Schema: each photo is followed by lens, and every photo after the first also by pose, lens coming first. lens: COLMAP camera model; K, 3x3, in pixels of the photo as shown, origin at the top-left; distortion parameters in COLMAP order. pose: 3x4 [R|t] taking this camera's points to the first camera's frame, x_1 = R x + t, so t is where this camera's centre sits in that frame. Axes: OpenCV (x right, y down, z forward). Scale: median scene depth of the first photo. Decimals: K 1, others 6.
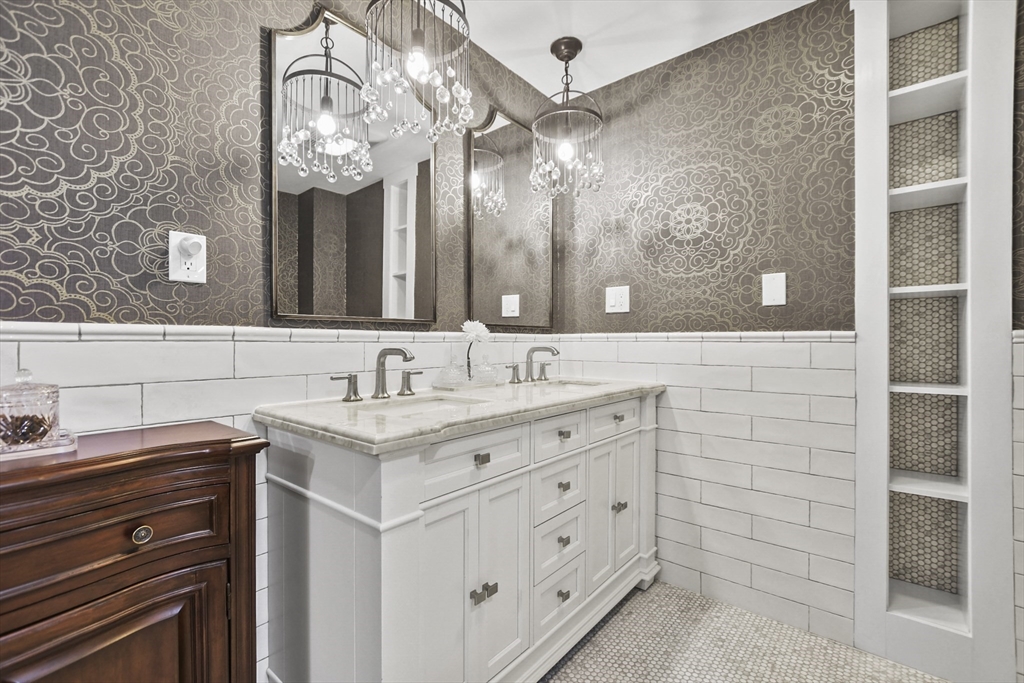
lens RADIAL K [[452.9, 0, 512.5], [0, 452.9, 341.6], [0, 0, 1]] dist [-0.016370, 0.003803]
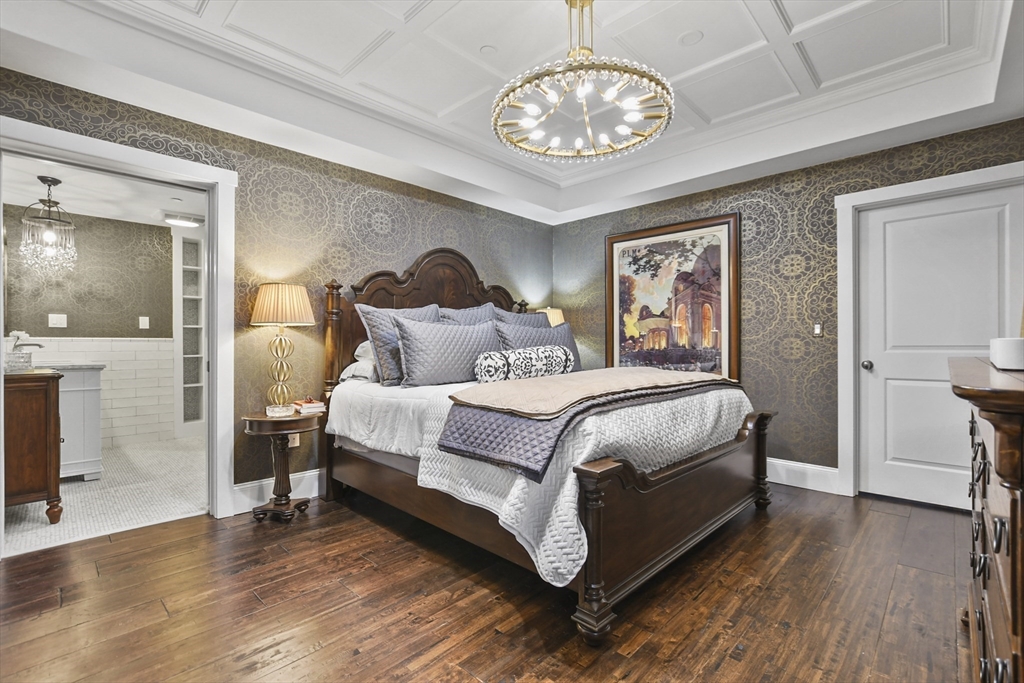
lens RADIAL K [[452.9, 0, 507.1], [0, 452.9, 344.0], [0, 0, 1]] dist [-0.016370, 0.003803]
pose [[0.063139, 0.000199, 0.998005, -1.895194], [0.009323, 0.999956, -0.000789, 0.035420], [-0.997961, 0.009354, 0.063135, -1.303274]]
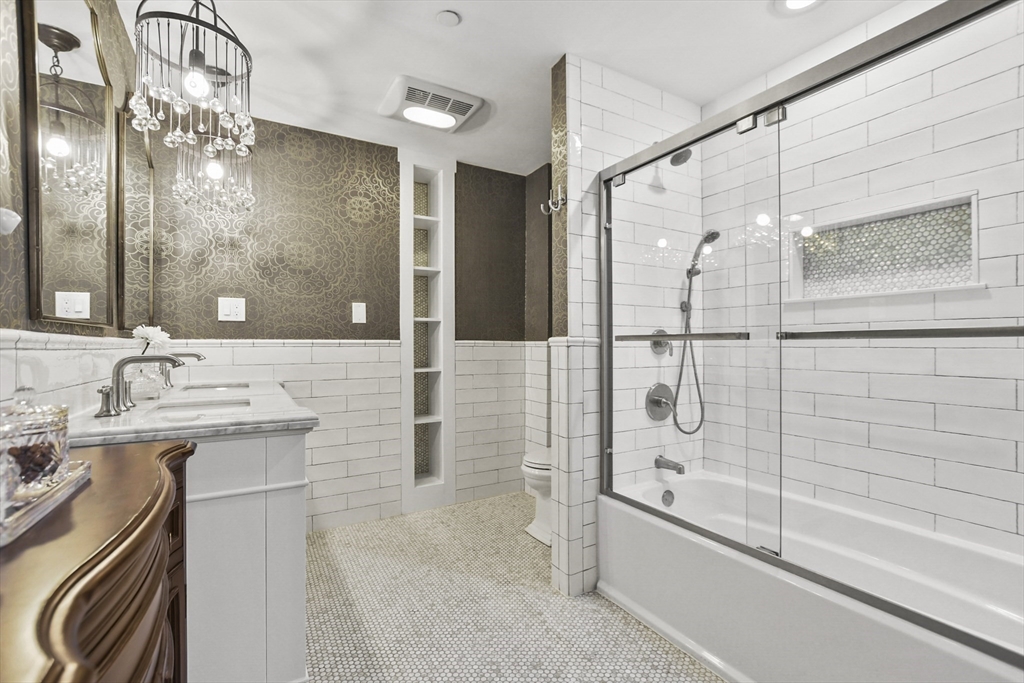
lens RADIAL K [[452.9, 0, 511.2], [0, 452.9, 343.6], [0, 0, 1]] dist [-0.016370, 0.003803]
pose [[0.330360, -0.000549, 0.943855, -0.687306], [0.004976, 0.999987, -0.001160, -0.004401], [-0.943842, 0.005080, 0.330359, -0.020250]]
